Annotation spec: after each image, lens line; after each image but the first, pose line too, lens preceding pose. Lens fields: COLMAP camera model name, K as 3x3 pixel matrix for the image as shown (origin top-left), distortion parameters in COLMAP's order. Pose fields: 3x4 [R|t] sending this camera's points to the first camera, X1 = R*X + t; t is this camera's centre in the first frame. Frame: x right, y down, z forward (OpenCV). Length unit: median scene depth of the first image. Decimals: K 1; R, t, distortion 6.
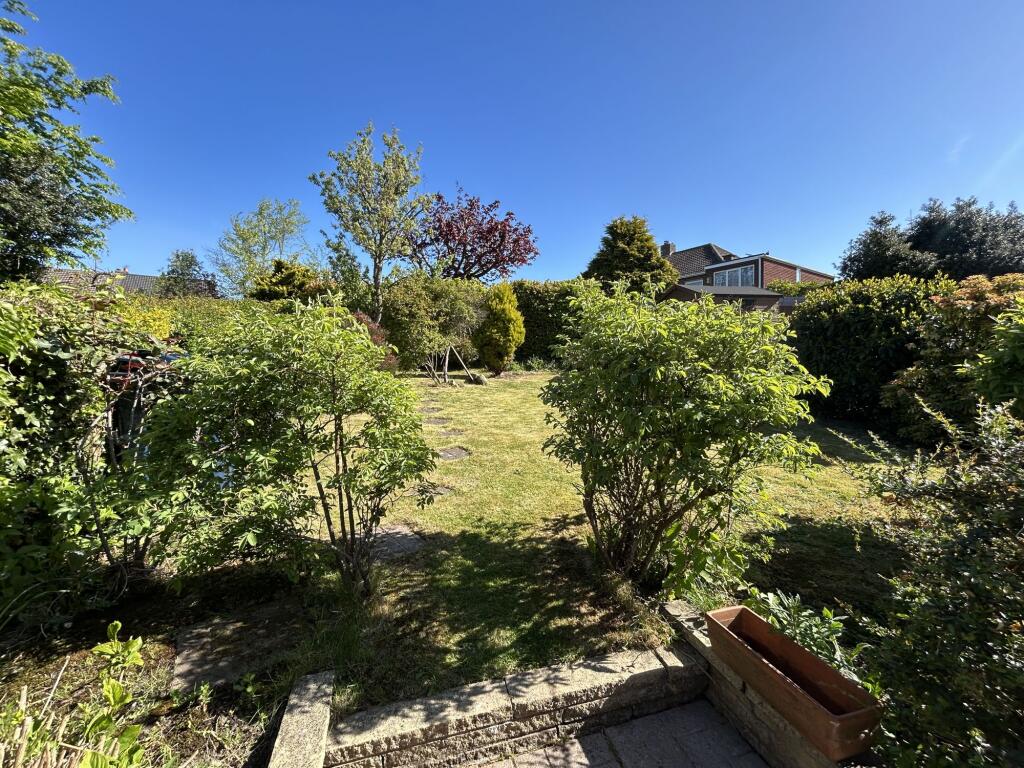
lens RADIAL K [[413.8, 0, 512.0], [0, 413.8, 384.0], [0, 0, 1]] dist [-0.001628, 0.000229]
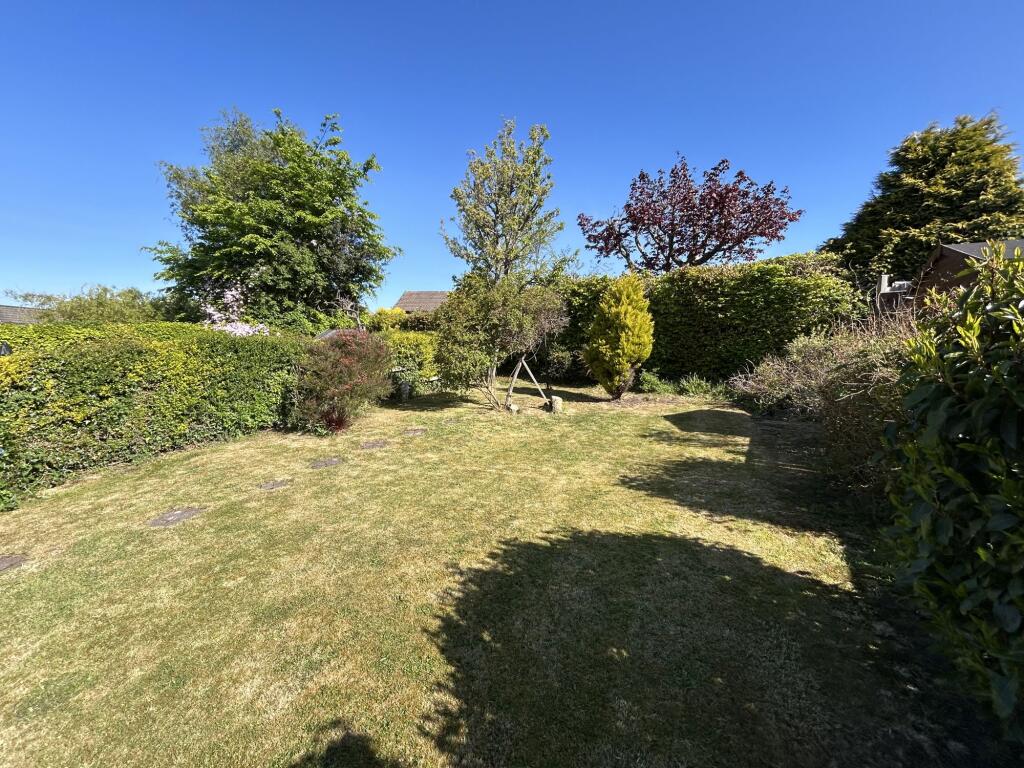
lens RADIAL K [[413.8, 0, 512.0], [0, 413.8, 384.0], [0, 0, 1]] dist [-0.001628, 0.000229]
pose [[0.741894, 0.070248, -0.666827, 0.303051], [-0.061844, 0.997427, 0.036270, -0.058422], [0.667659, 0.014331, 0.744330, 0.273206]]
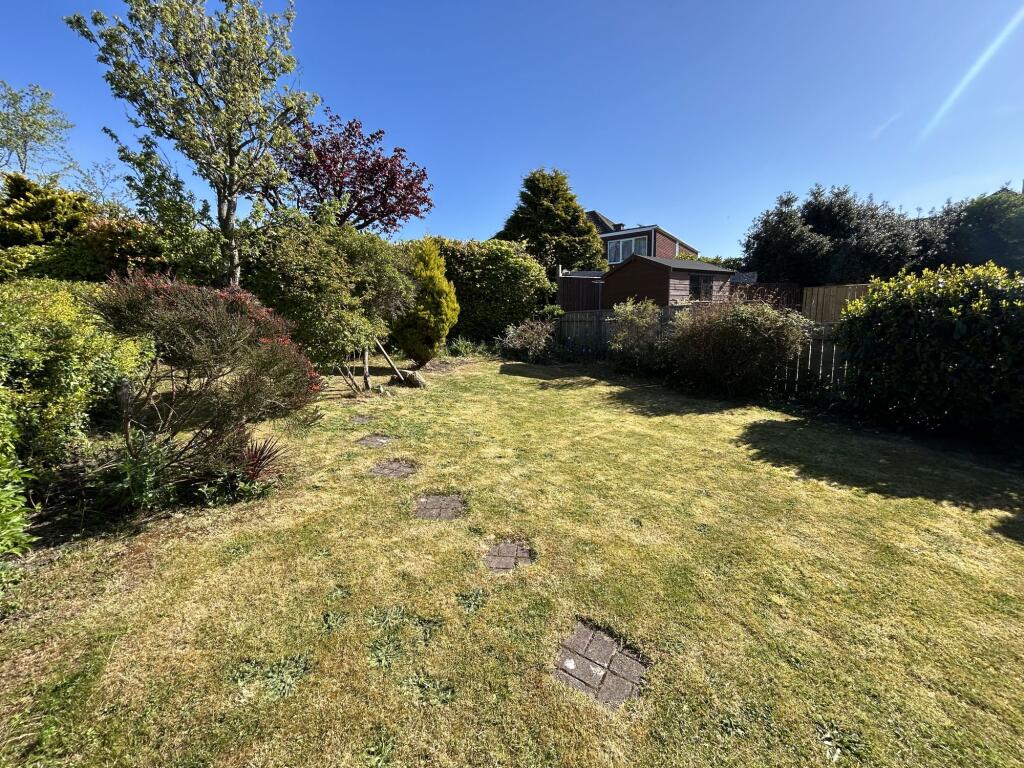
lens RADIAL K [[413.8, 0, 512.0], [0, 413.8, 384.0], [0, 0, 1]] dist [-0.001628, 0.000229]
pose [[0.945374, -0.050810, 0.322004, -0.114091], [0.021977, 0.995465, 0.092554, -0.049865], [-0.325246, -0.080421, 0.942204, 0.215633]]
